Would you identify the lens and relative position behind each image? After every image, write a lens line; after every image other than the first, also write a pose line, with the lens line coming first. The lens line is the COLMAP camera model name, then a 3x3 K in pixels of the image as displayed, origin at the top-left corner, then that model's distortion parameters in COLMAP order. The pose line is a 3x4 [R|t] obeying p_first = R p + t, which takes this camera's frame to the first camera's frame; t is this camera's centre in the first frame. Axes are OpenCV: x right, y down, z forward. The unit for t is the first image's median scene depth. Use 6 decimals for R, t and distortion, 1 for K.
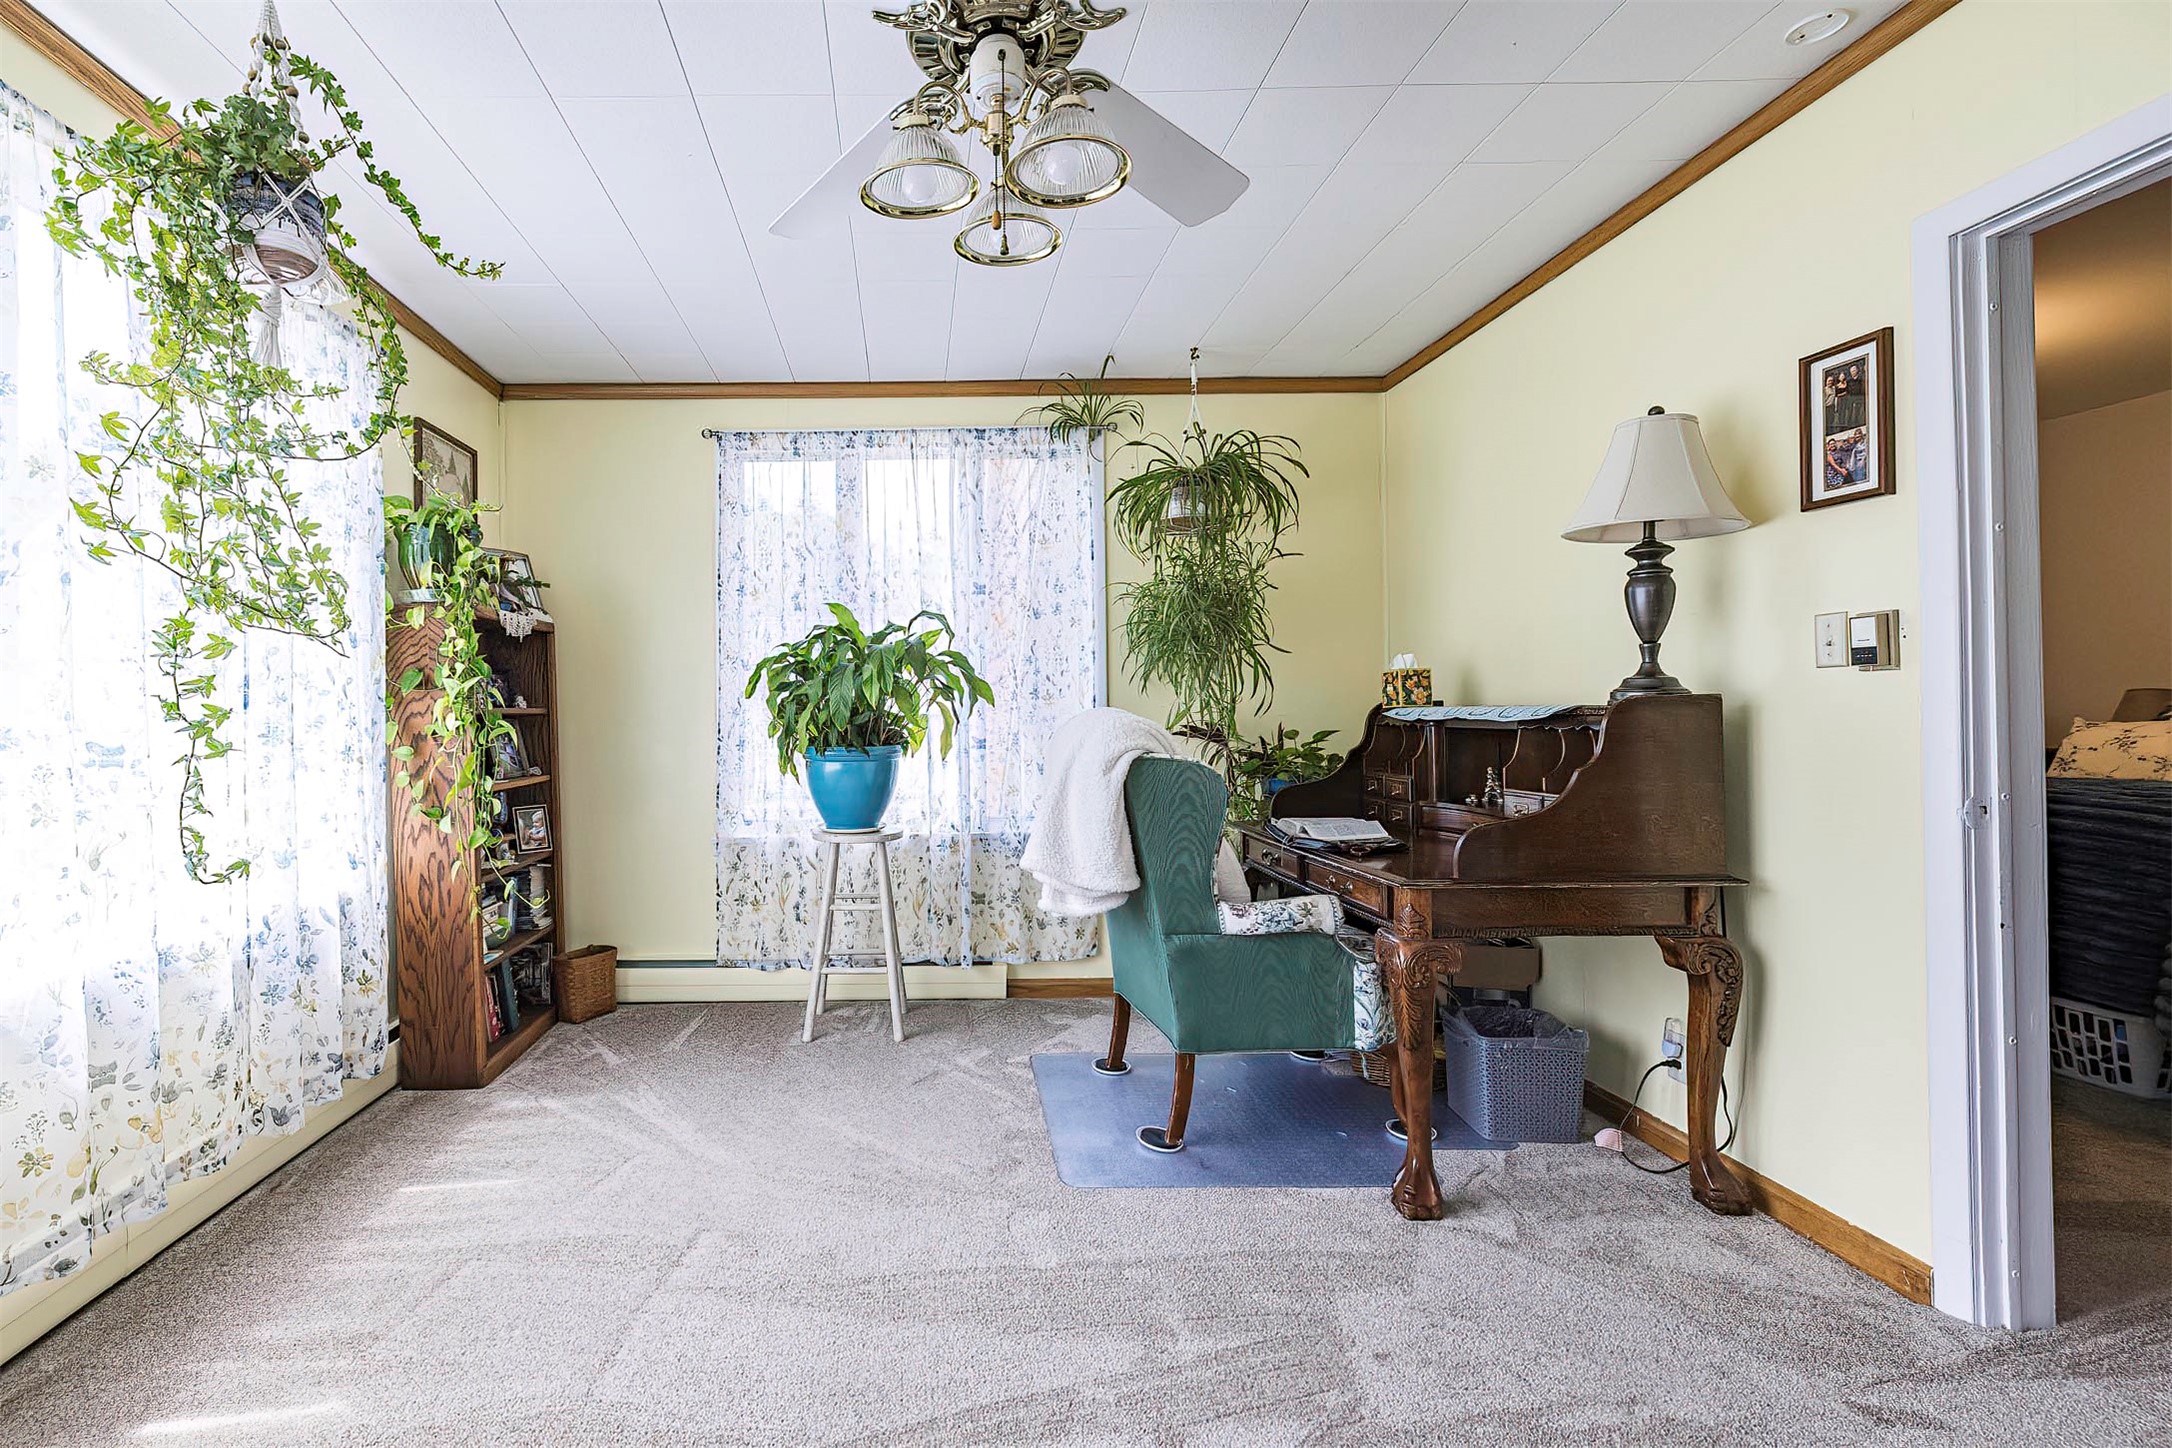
lens RADIAL K [[944.2, 0, 917.5], [0, 944.2, 721.9], [0, 0, 1]] dist [-0.011495, 0.000053]
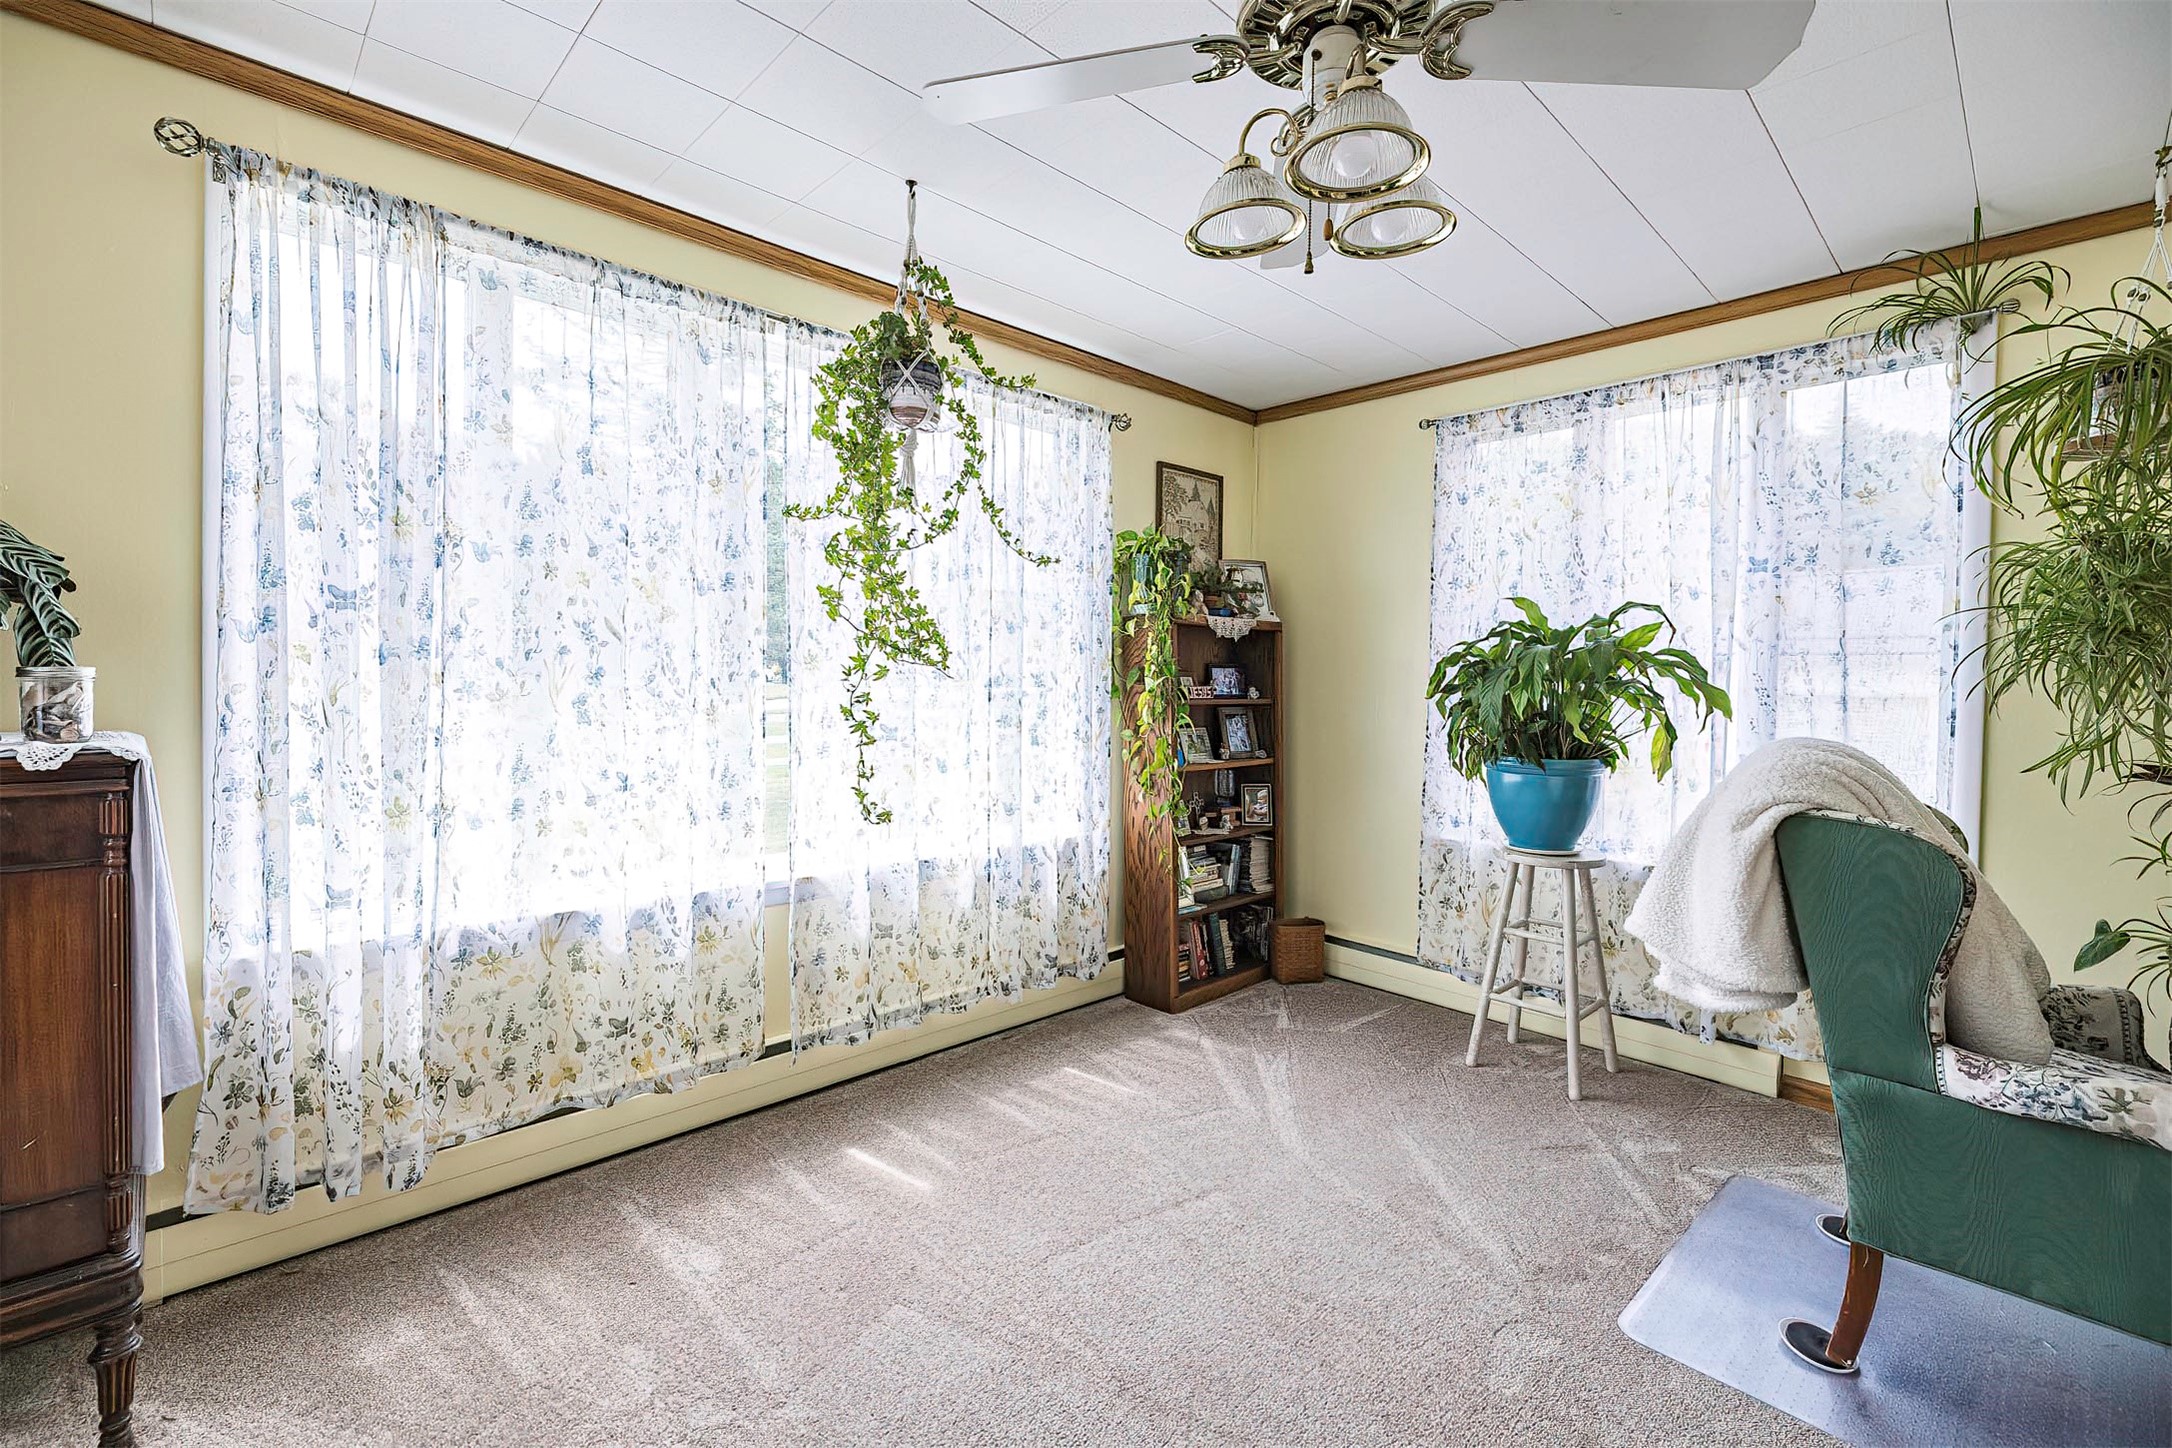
lens RADIAL K [[933.0, 0, 1085.6], [0, 933.0, 713.8], [0, 0, 1]] dist [-0.002196, -0.000628]
pose [[0.685664, 0.050116, -0.726191, 0.273633], [-0.028915, 0.998715, 0.041622, -0.038410], [0.727343, -0.007541, 0.686232, 0.083404]]
